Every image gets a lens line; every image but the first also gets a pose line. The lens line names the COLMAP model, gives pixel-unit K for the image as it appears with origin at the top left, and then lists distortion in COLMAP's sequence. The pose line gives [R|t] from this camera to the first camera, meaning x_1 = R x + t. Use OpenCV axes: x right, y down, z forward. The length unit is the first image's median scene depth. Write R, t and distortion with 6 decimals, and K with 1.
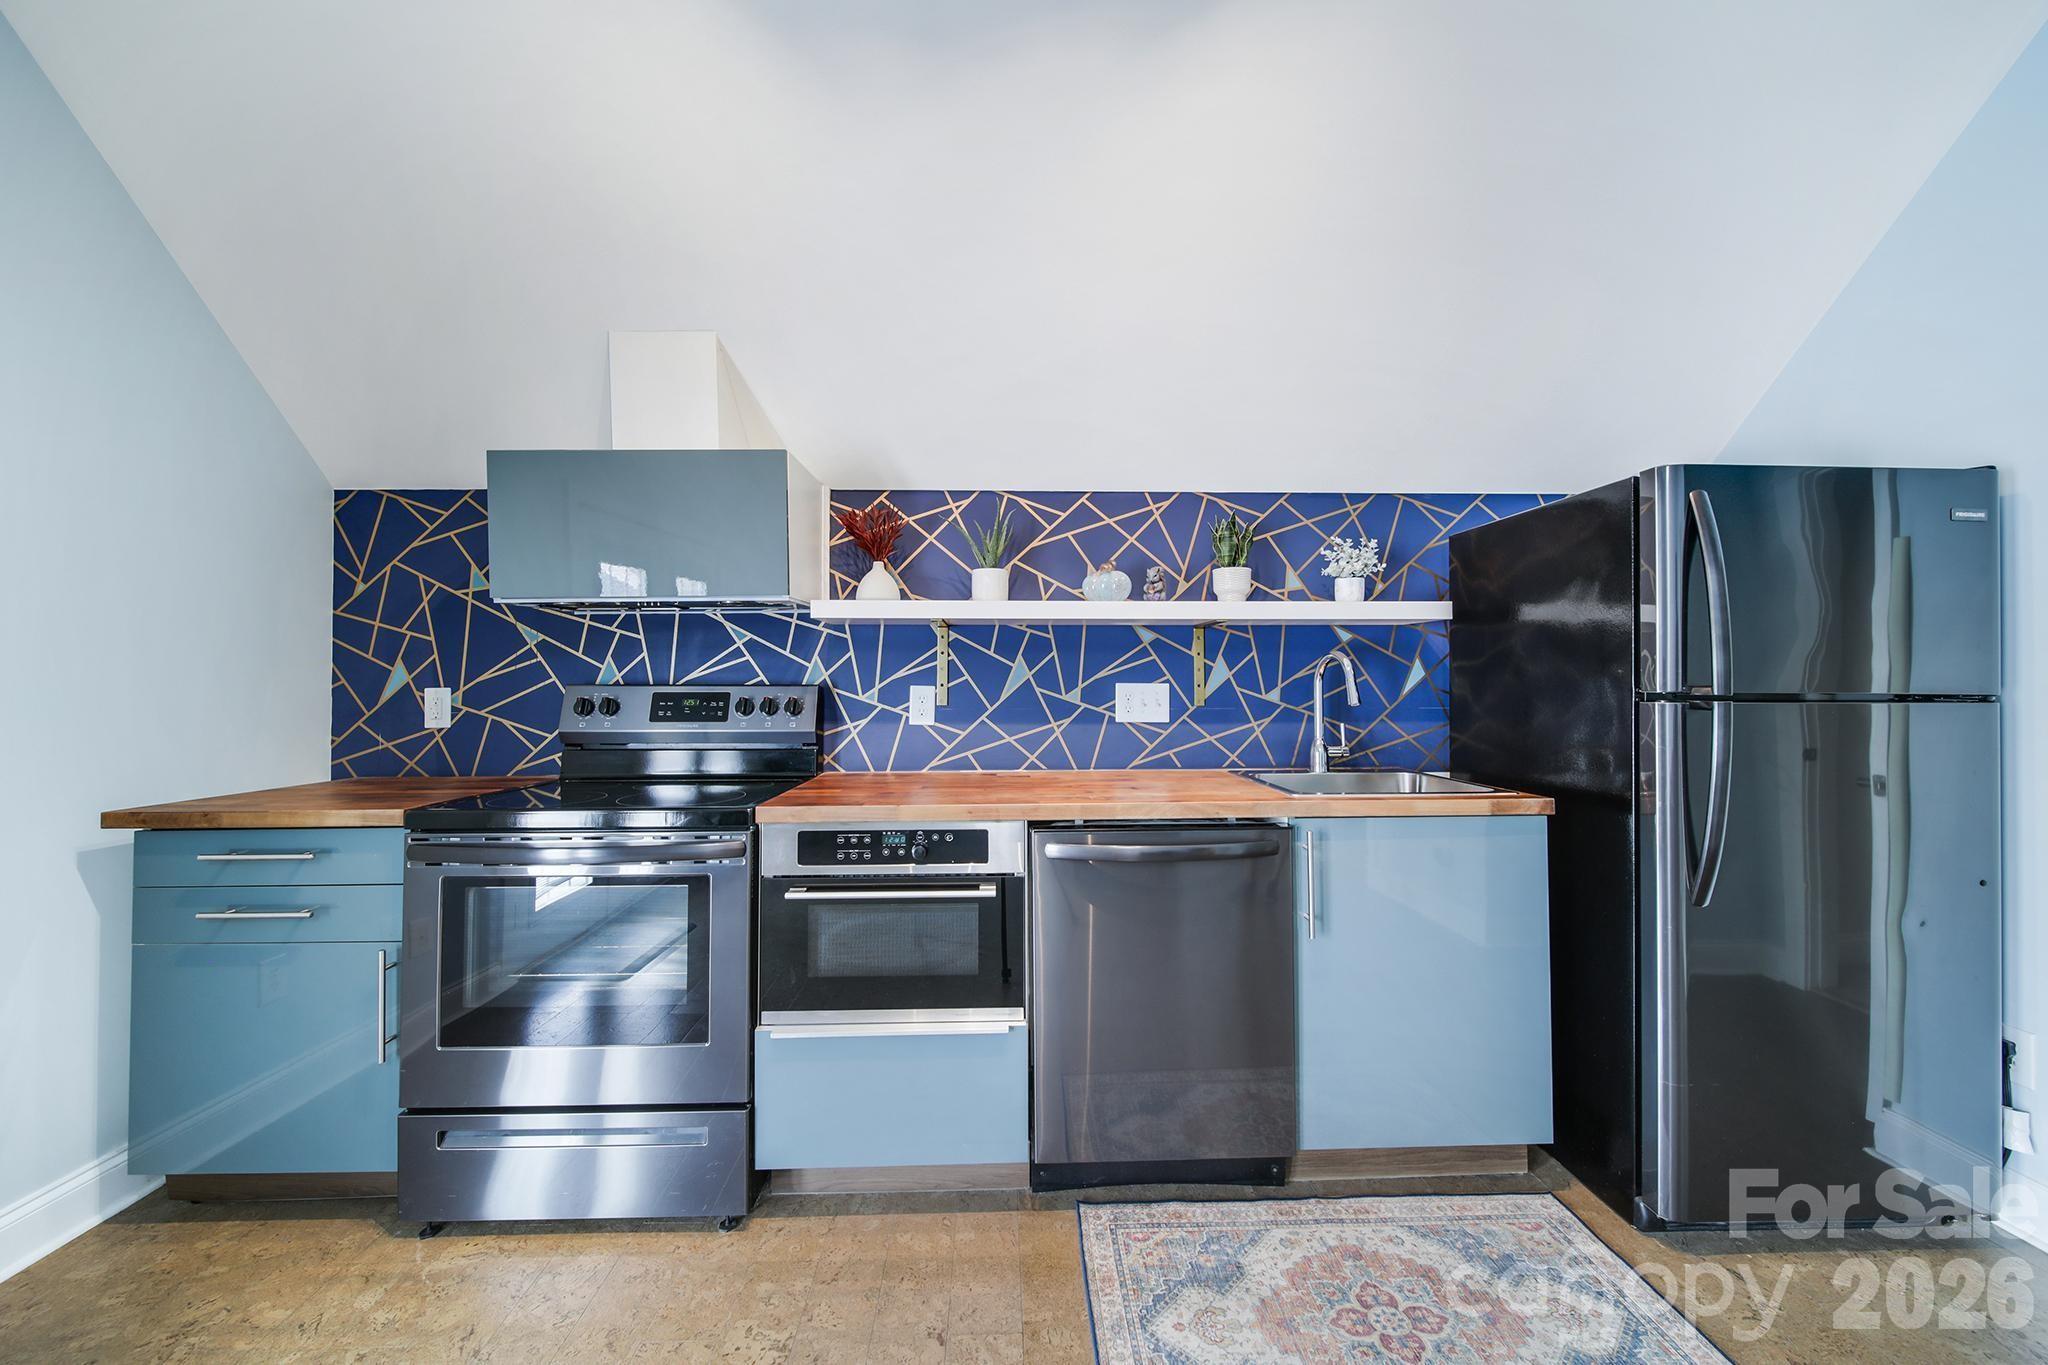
lens RADIAL K [[732.2, 0, 1021.9], [0, 732.2, 678.6], [0, 0, 1]] dist [-0.001232, -0.000945]
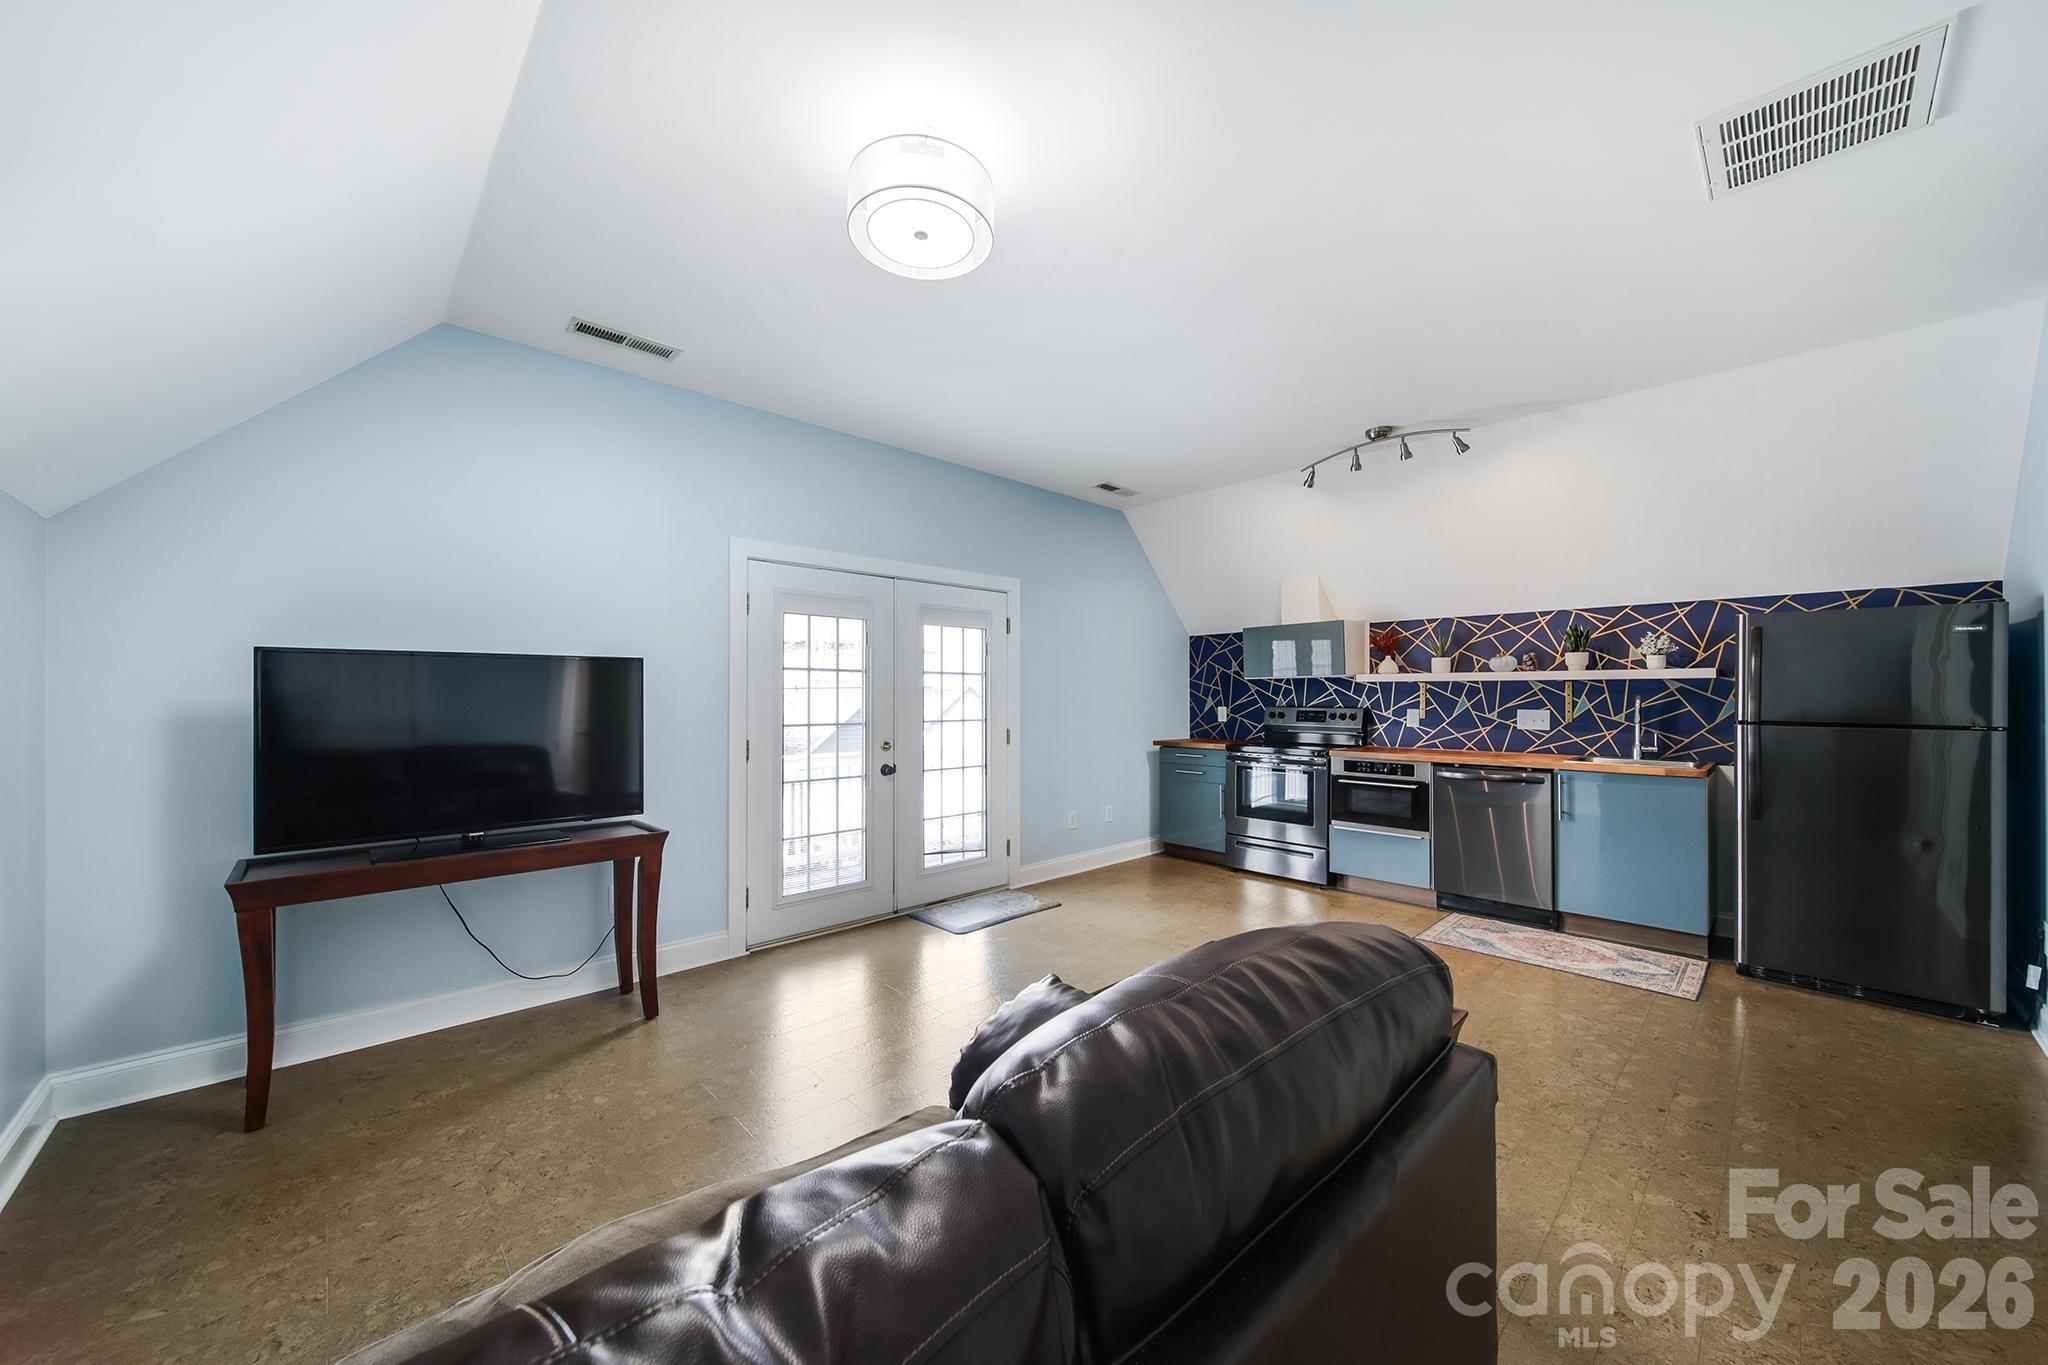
lens RADIAL K [[732.2, 0, 1020.9], [0, 732.2, 686.3], [0, 0, 1]] dist [-0.001232, -0.000945]
pose [[0.671581, -0.004500, -0.740918, 0.725663], [0.005328, 0.999985, -0.001245, -0.064620], [0.740912, -0.003111, 0.671595, -1.397581]]
